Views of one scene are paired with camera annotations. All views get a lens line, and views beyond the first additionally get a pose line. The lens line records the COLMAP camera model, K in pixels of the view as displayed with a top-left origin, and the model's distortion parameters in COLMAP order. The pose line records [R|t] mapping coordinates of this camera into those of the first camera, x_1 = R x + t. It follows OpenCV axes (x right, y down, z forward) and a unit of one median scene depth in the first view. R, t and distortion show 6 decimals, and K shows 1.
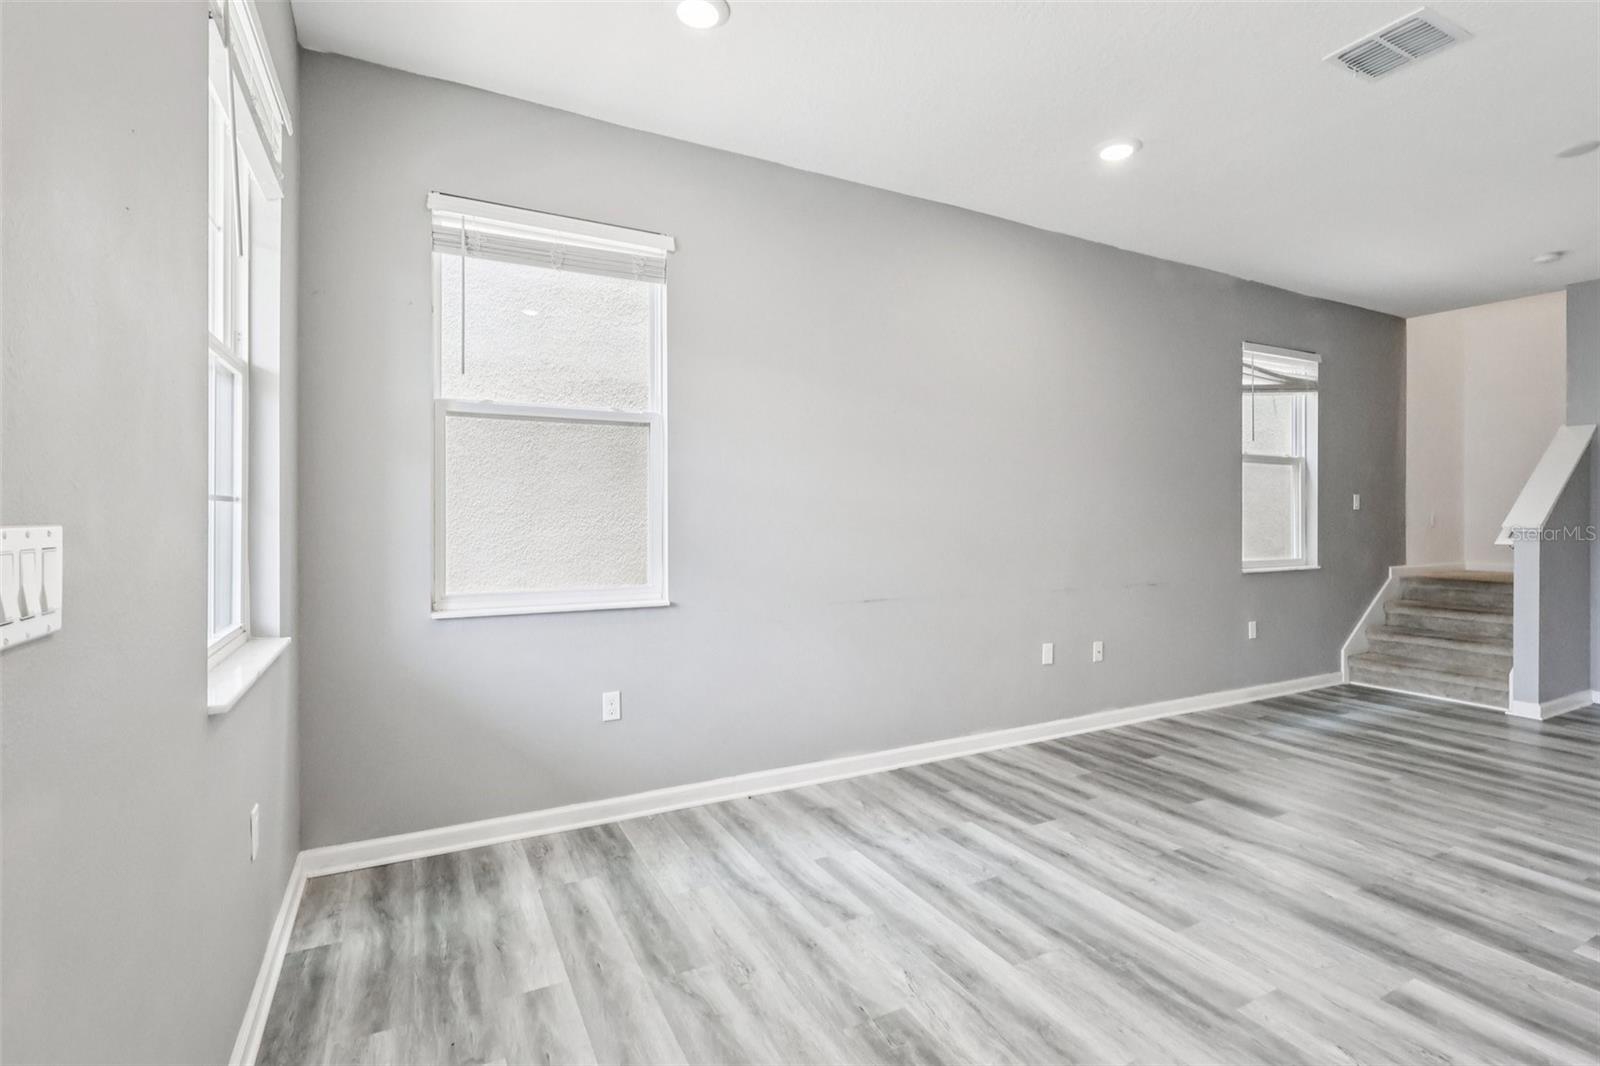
lens RADIAL K [[748.3, 0, 804.3], [0, 748.3, 519.6], [0, 0, 1]] dist [0.002990, 0.000535]
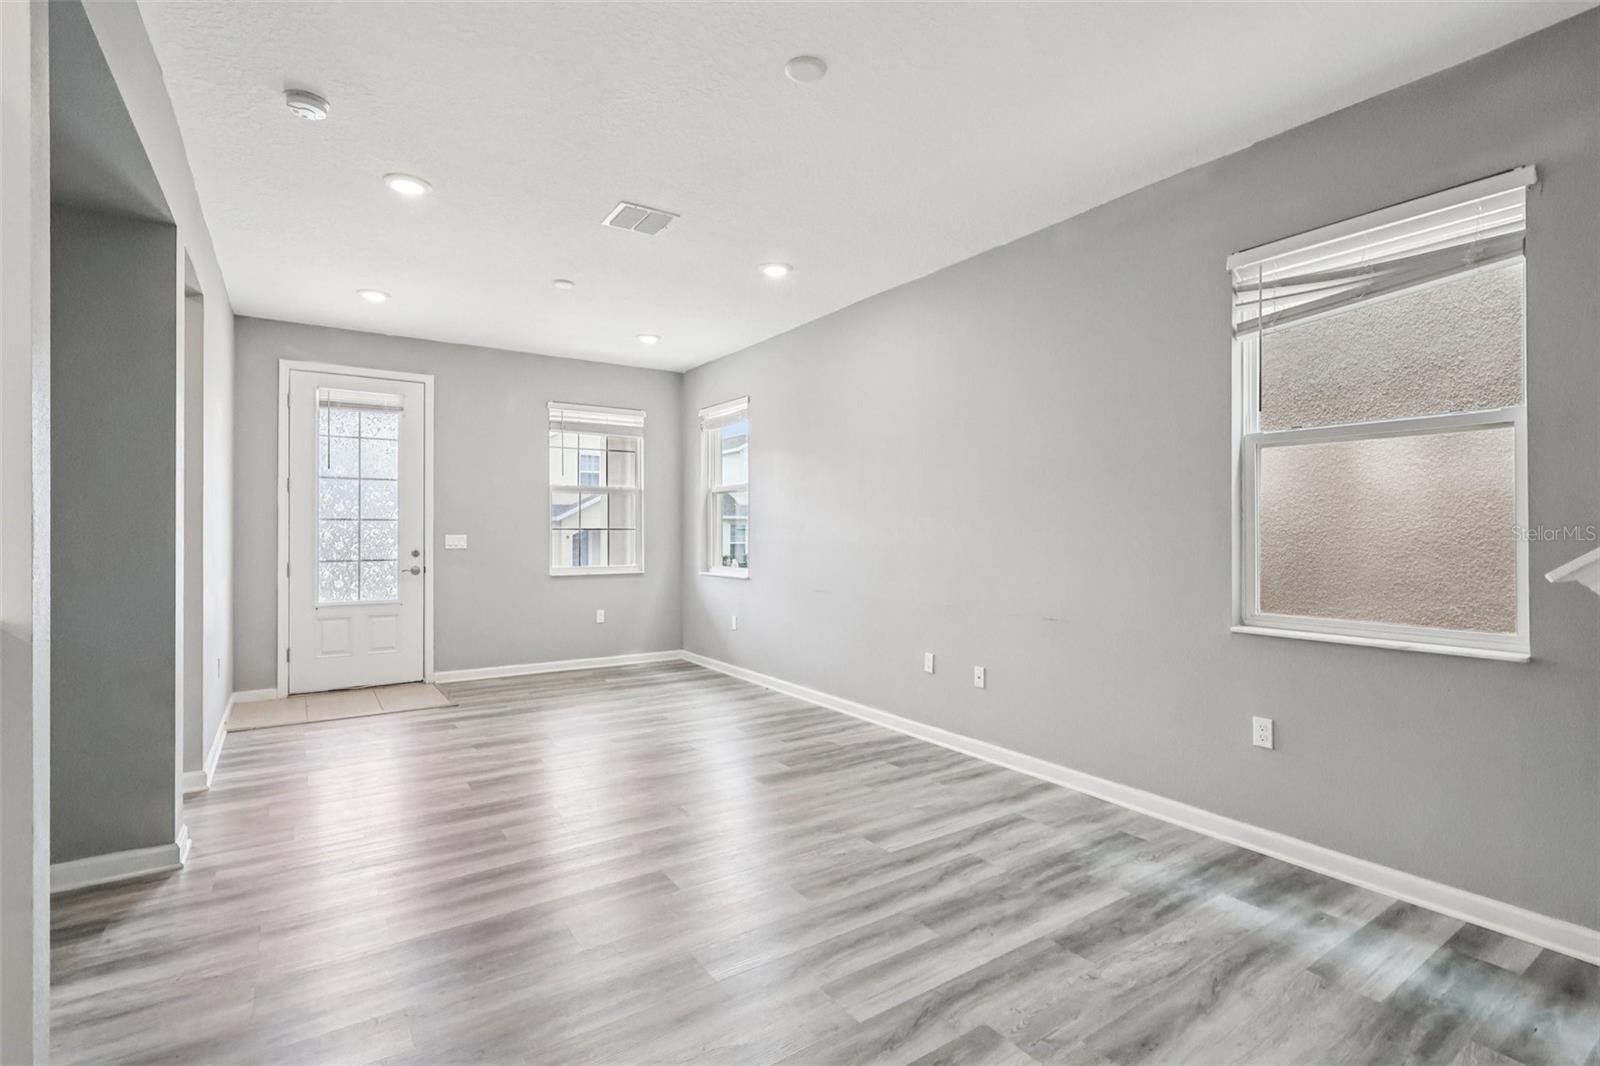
lens RADIAL K [[745.2, 0, 807.9], [0, 745.2, 527.5], [0, 0, 1]] dist [0.000086, -0.000504]
pose [[0.115575, -0.004795, -0.993287, 1.633888], [-0.004584, 0.999975, -0.005361, -0.012054], [0.993288, 0.005173, 0.115550, 0.827681]]
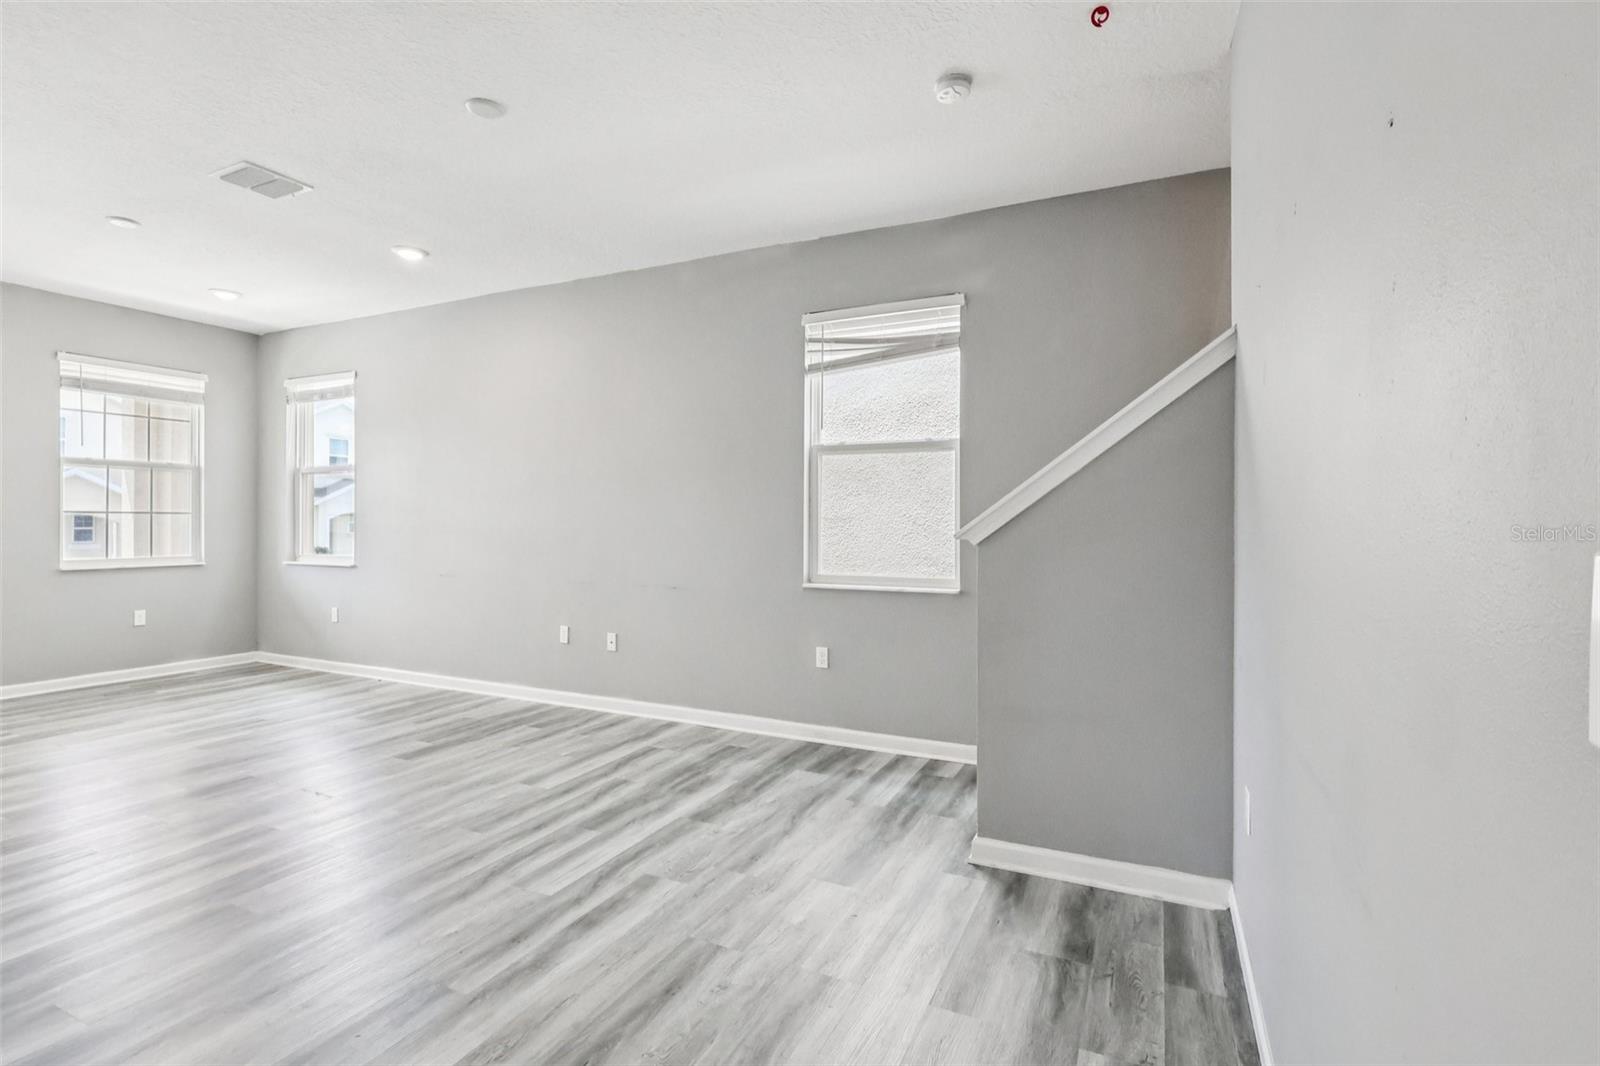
lens RADIAL K [[745.2, 0, 807.9], [0, 745.2, 527.5], [0, 0, 1]] dist [0.000086, -0.000504]
pose [[0.599548, 0.008271, -0.800296, 1.791354], [-0.006568, 0.999964, 0.005414, -0.001238], [0.800312, 0.002010, 0.599580, 0.705854]]
